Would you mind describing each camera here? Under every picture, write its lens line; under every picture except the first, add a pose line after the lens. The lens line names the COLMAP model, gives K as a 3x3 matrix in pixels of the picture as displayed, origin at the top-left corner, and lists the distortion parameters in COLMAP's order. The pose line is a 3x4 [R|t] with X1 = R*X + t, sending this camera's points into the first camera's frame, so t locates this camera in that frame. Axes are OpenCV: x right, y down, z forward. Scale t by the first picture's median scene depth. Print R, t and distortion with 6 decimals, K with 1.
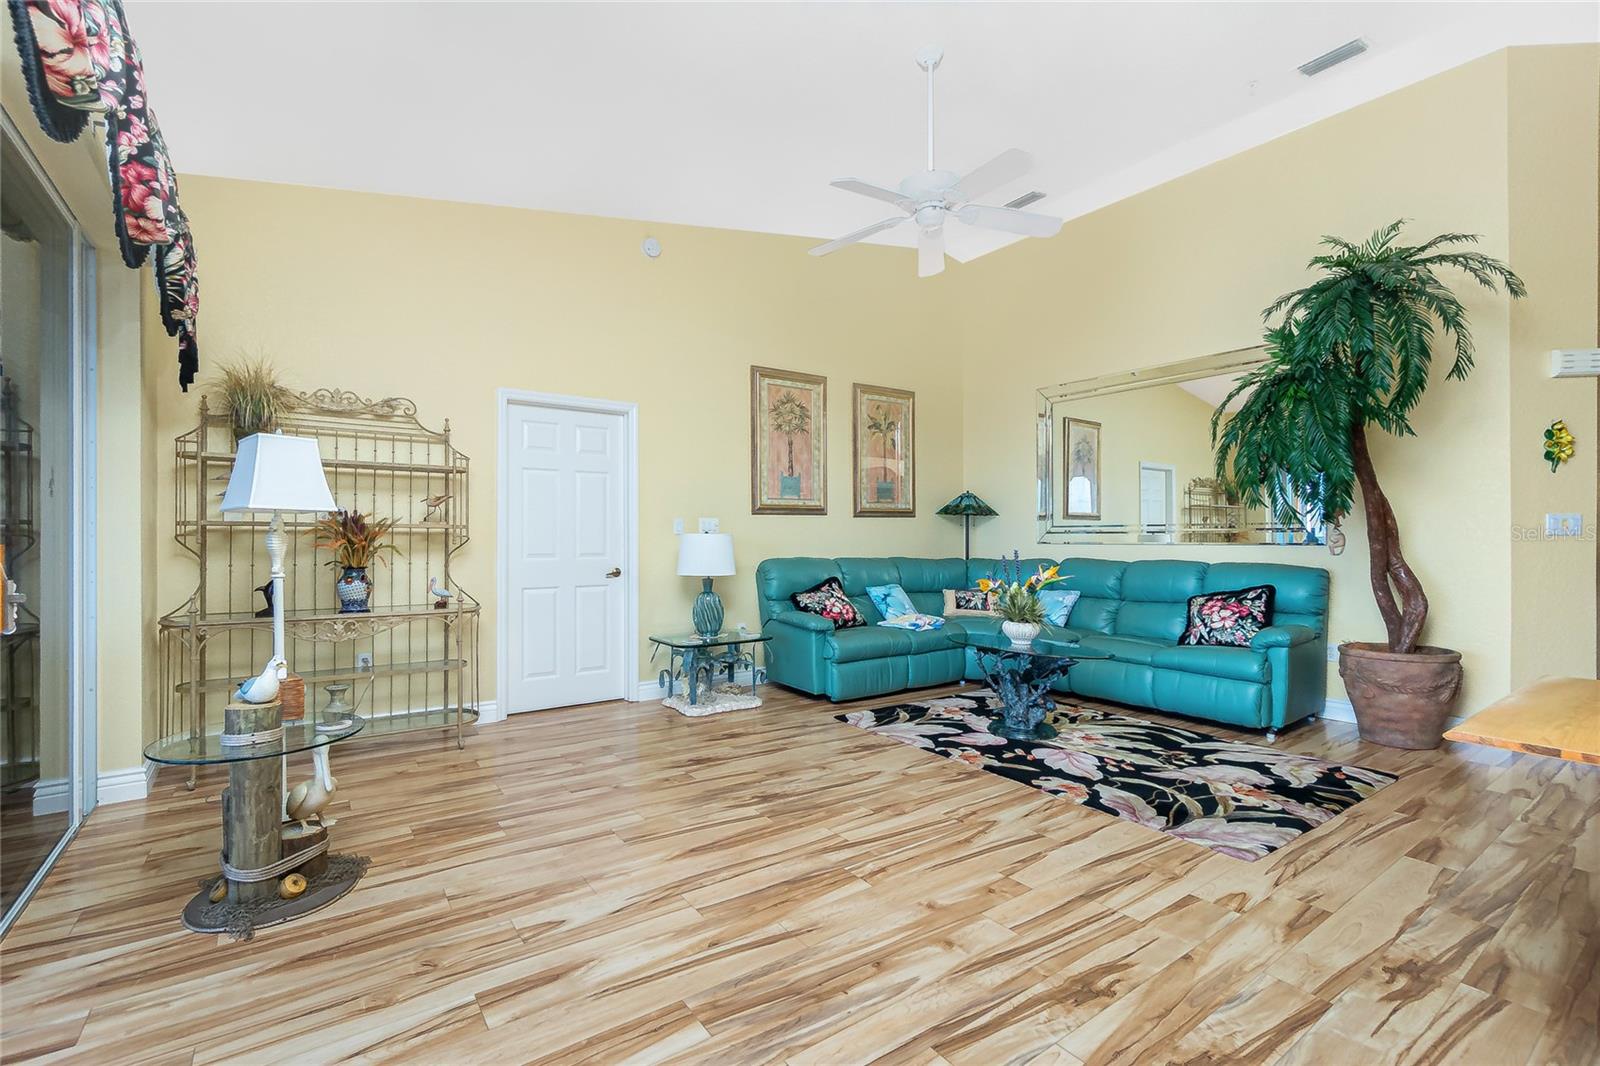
lens RADIAL K [[700.9, 0, 794.7], [0, 700.9, 528.2], [0, 0, 1]] dist [-0.000552, 0.000276]
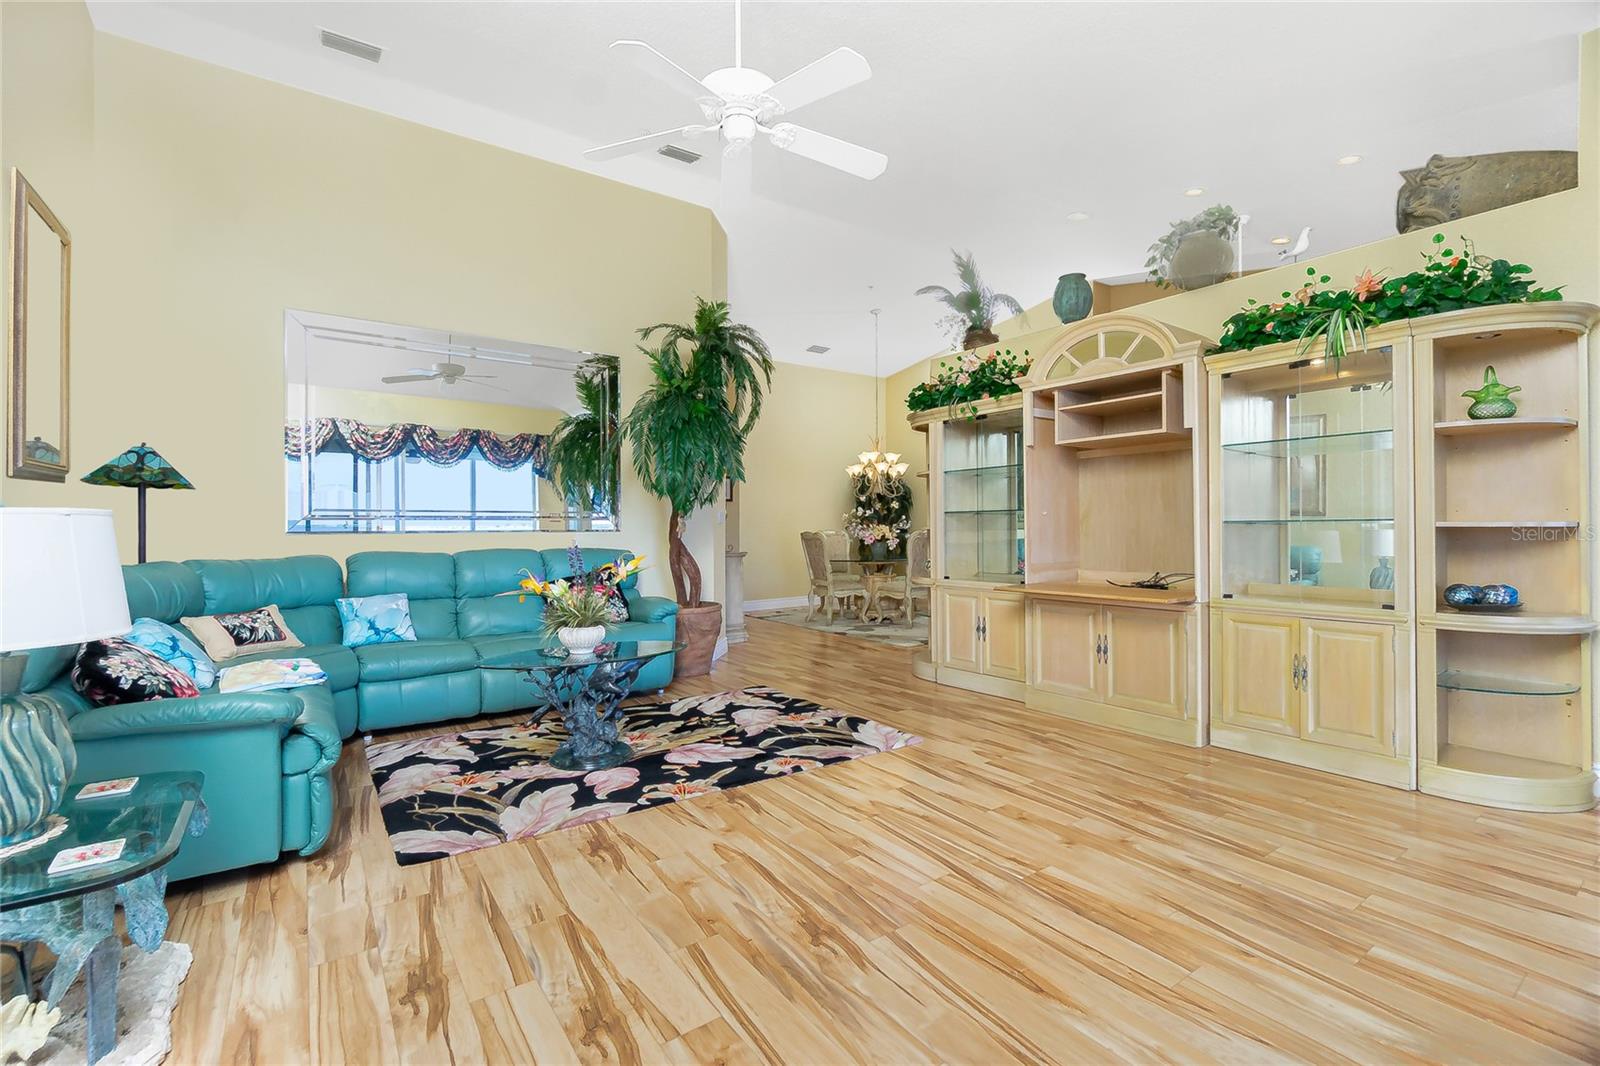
lens RADIAL K [[700.9, 0, 794.7], [0, 700.9, 528.2], [0, 0, 1]] dist [-0.000552, 0.000276]
pose [[0.006724, -0.002580, 0.999974, -0.588258], [-0.009759, 0.999949, 0.002646, 0.017682], [-0.999930, -0.009777, 0.006699, 0.896376]]
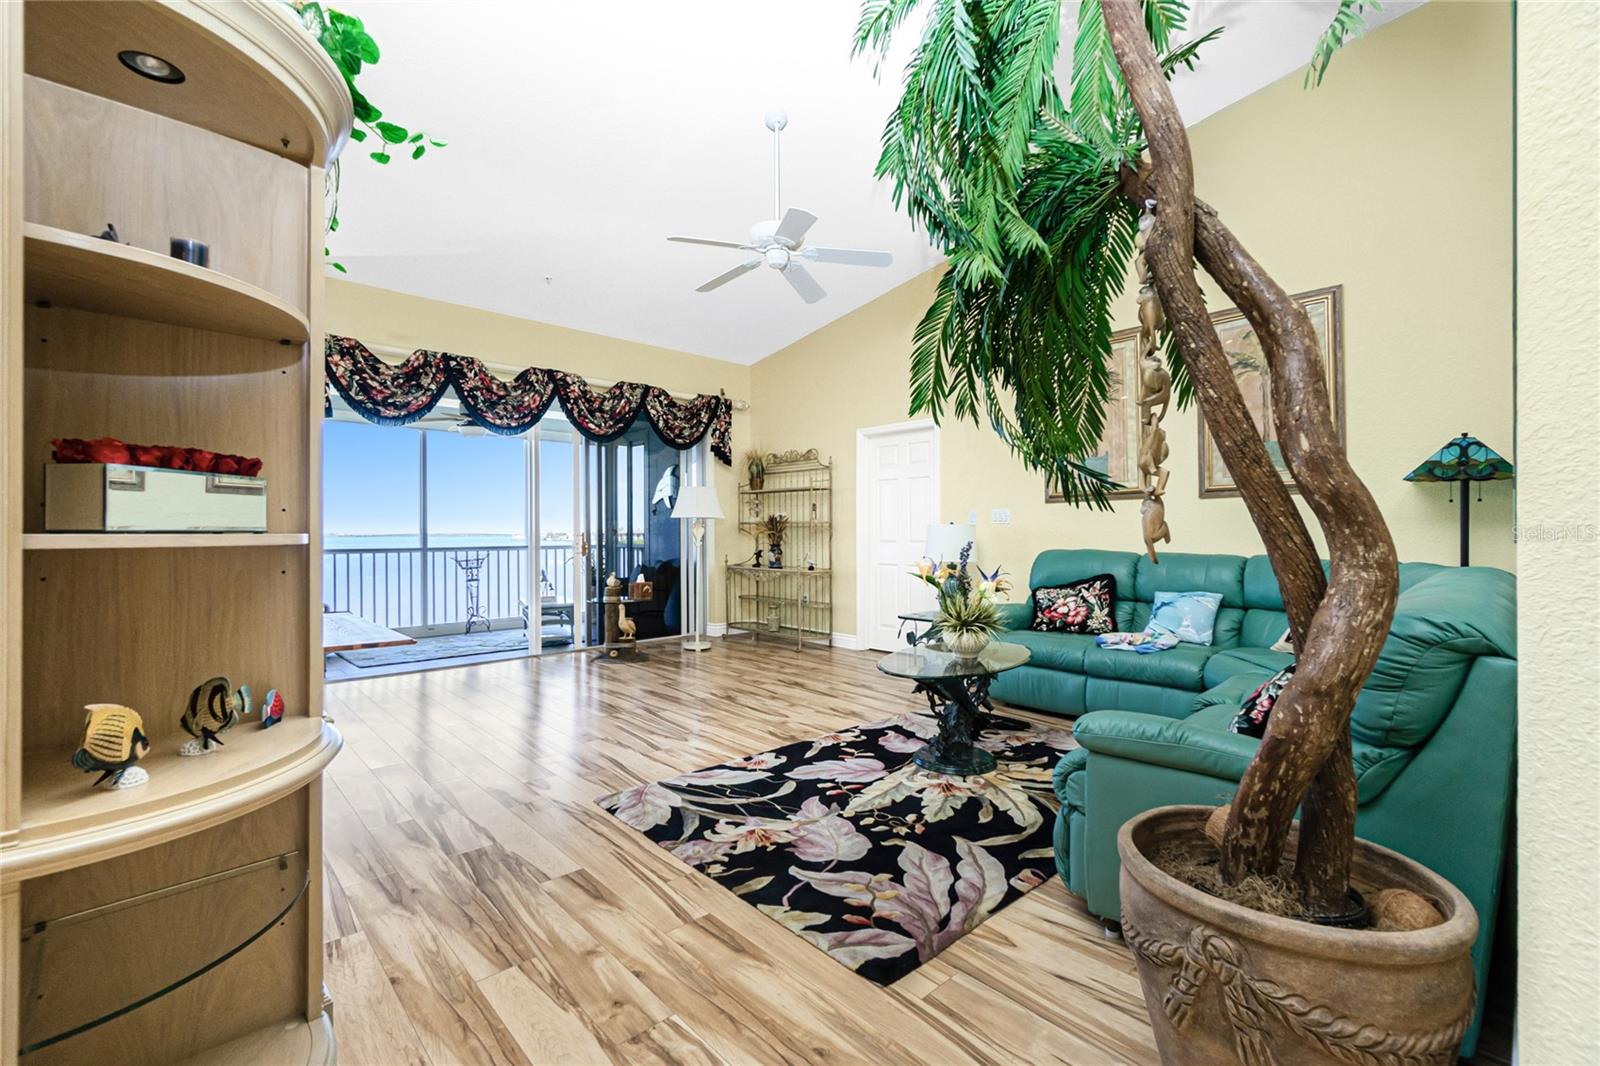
lens RADIAL K [[700.9, 0, 794.7], [0, 700.9, 528.2], [0, 0, 1]] dist [-0.000552, 0.000276]
pose [[0.120756, -0.004726, -0.992671, 1.321947], [0.017280, 0.999847, -0.002659, 0.017647], [0.992532, -0.016832, 0.120819, 0.849763]]
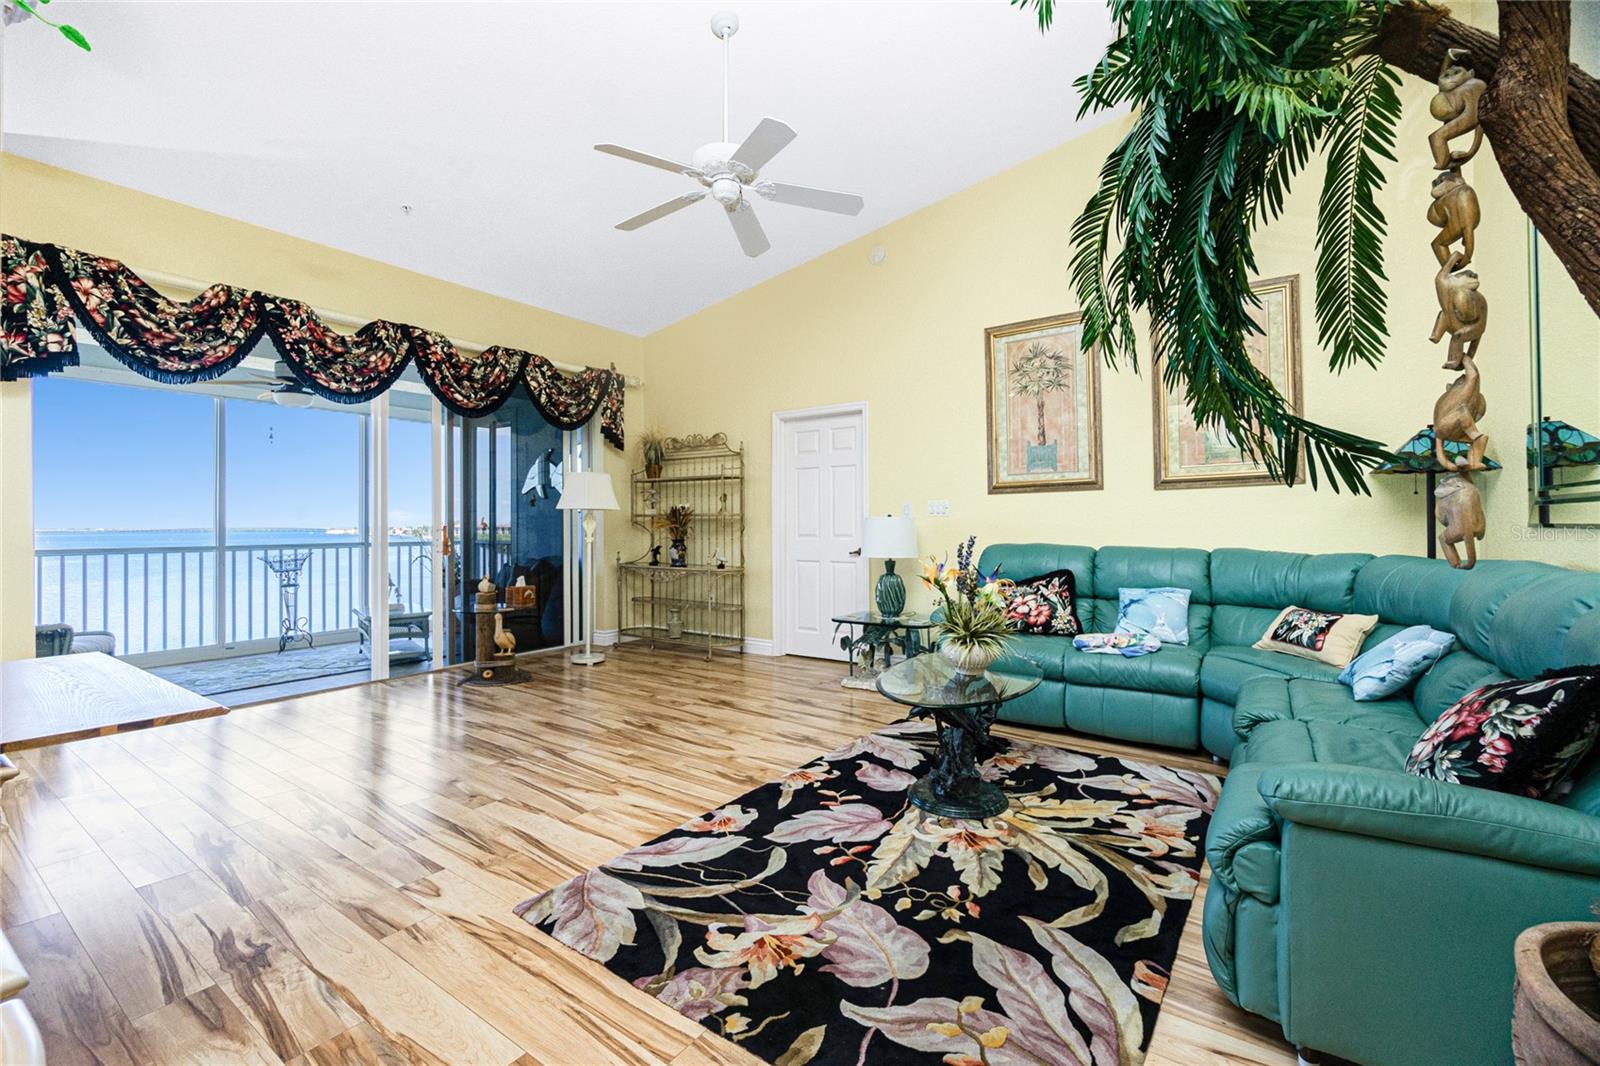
lens RADIAL K [[694.6, 0, 797.1], [0, 694.6, 514.9], [0, 0, 1]] dist [-0.003183, 0.001518]
pose [[0.327785, -0.014505, -0.944641, 1.088669], [0.018012, 0.999796, -0.009102, 0.016484], [0.944581, -0.014031, 0.327979, 0.745893]]
